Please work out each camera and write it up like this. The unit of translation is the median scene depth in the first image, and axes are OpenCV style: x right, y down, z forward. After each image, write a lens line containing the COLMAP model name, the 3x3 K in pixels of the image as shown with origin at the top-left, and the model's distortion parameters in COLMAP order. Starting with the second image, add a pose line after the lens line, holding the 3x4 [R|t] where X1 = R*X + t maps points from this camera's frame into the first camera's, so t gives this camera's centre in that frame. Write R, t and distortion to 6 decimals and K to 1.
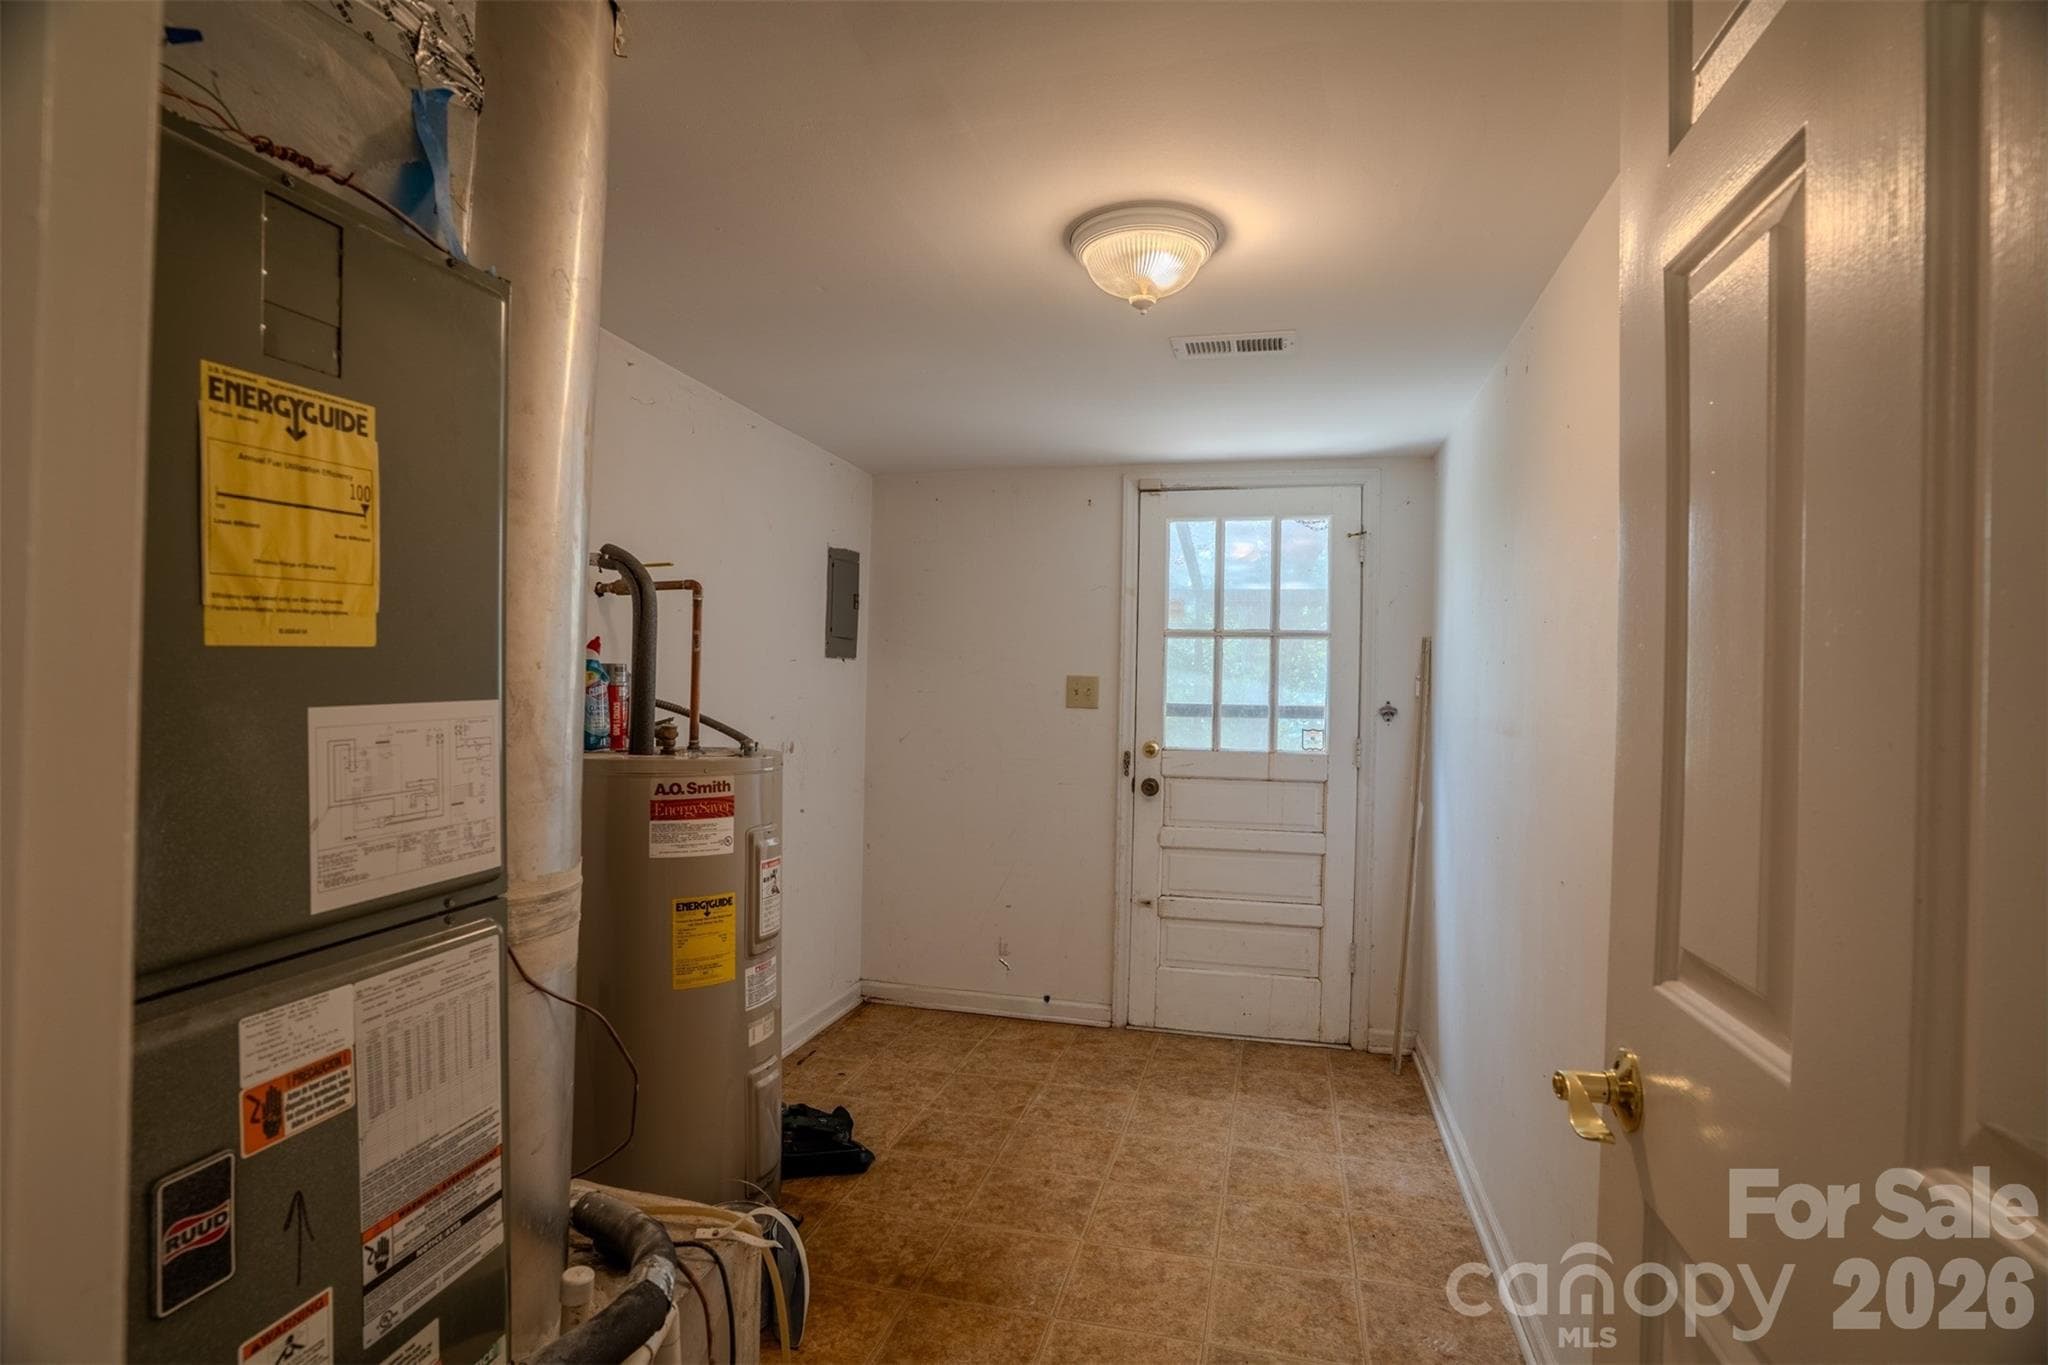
lens RADIAL K [[996.2, 0, 1024.0], [0, 996.2, 682.5], [0, 0, 1]] dist [-0.078395, 0.033096]
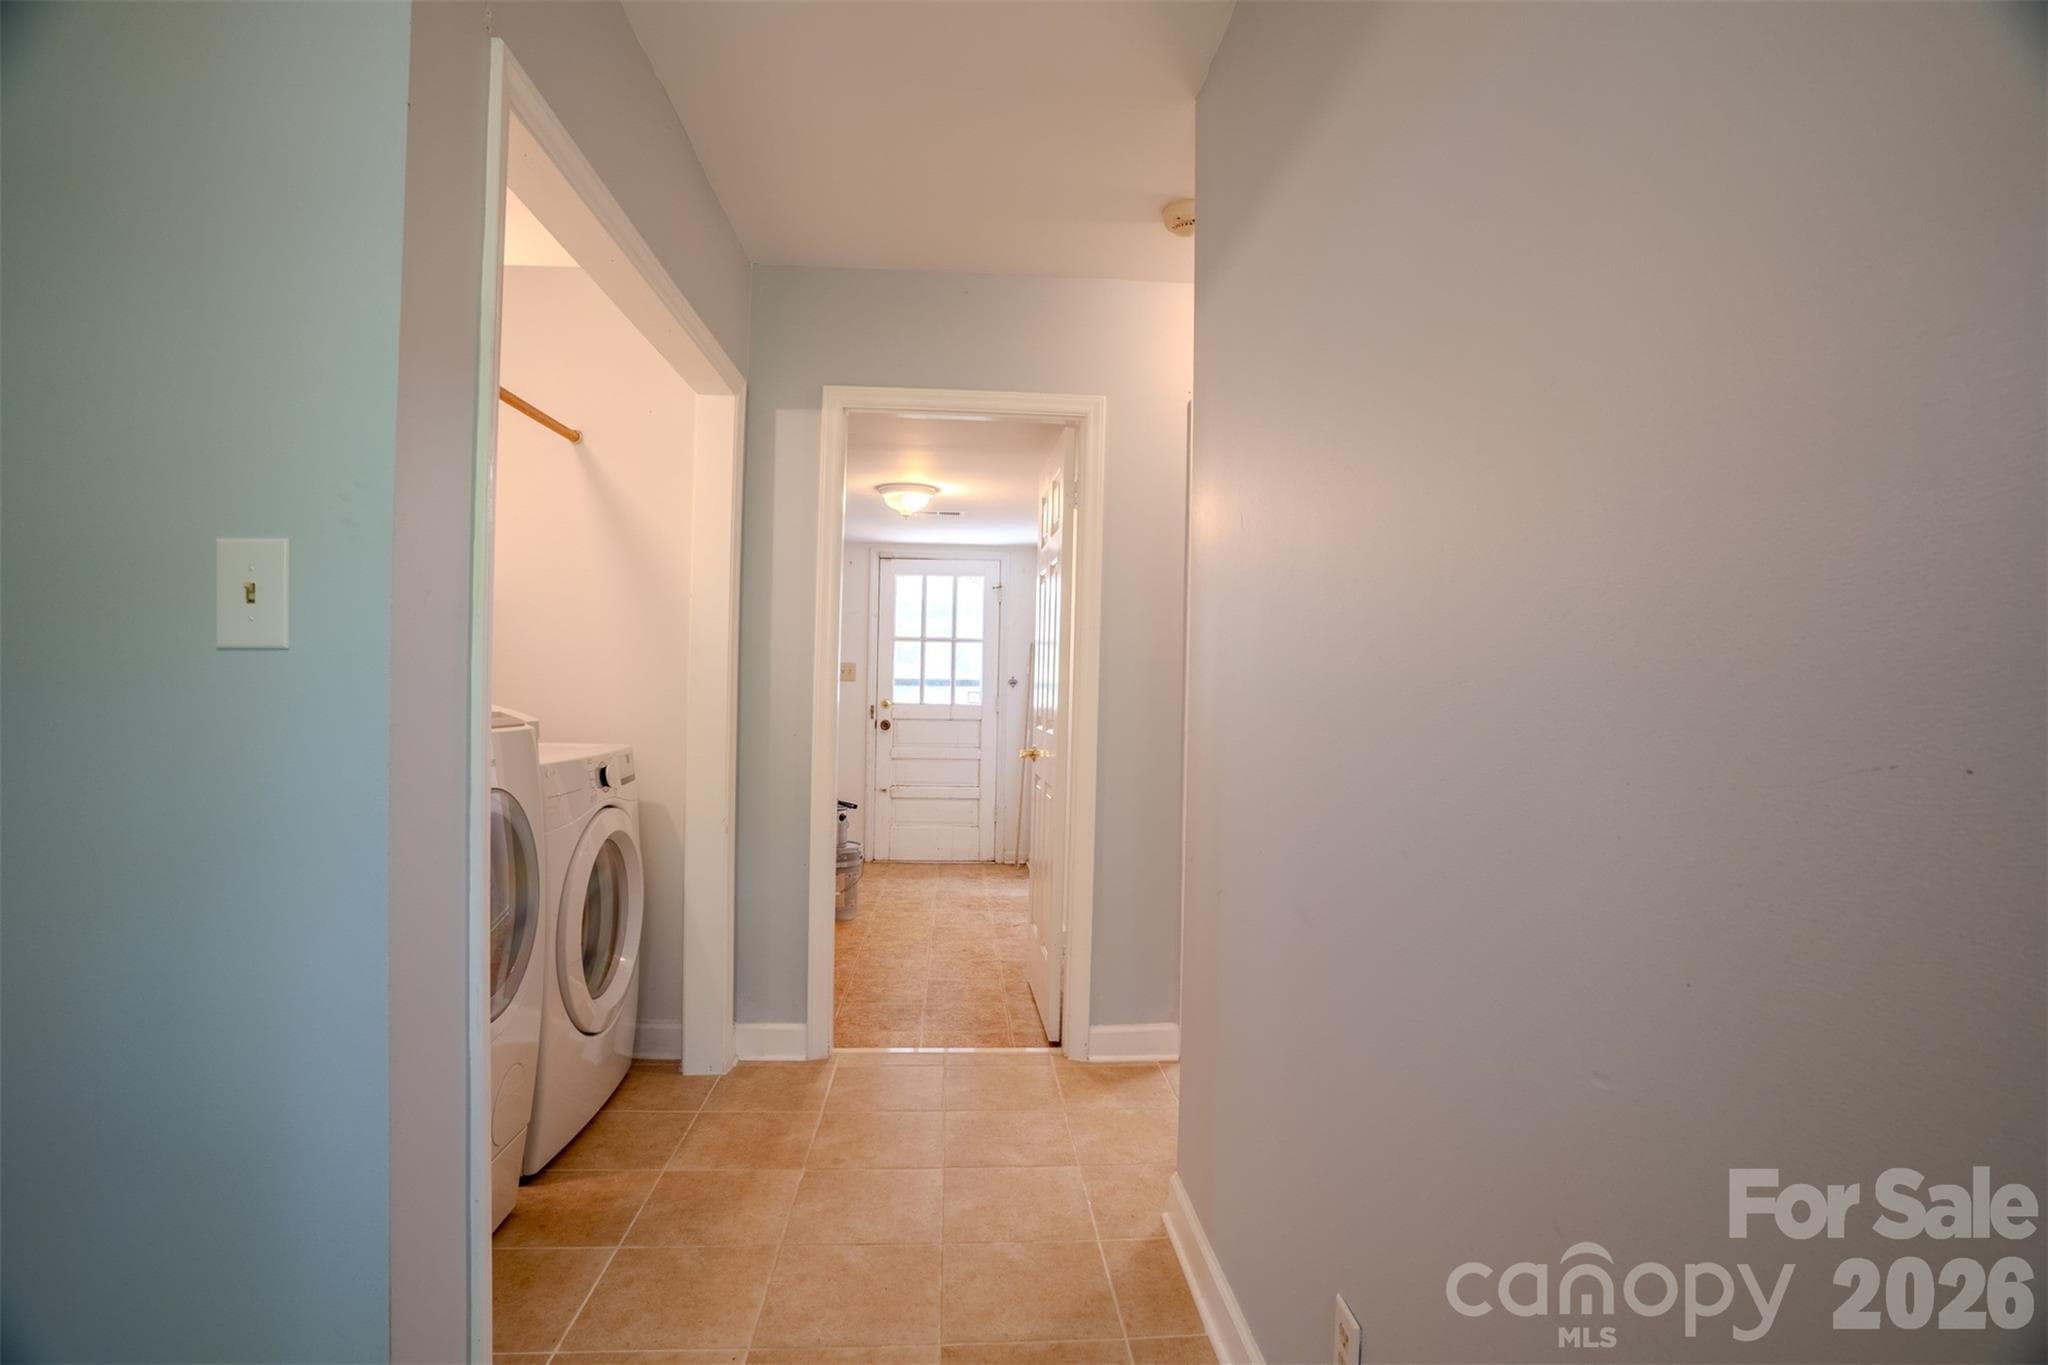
lens RADIAL K [[996.2, 0, 1024.0], [0, 996.2, 682.5], [0, 0, 1]] dist [-0.078395, 0.033096]
pose [[0.948119, -0.005130, 0.317873, -0.207026], [-0.003990, 0.999599, 0.028033, -0.022337], [-0.317889, -0.027848, 0.947719, -0.777459]]
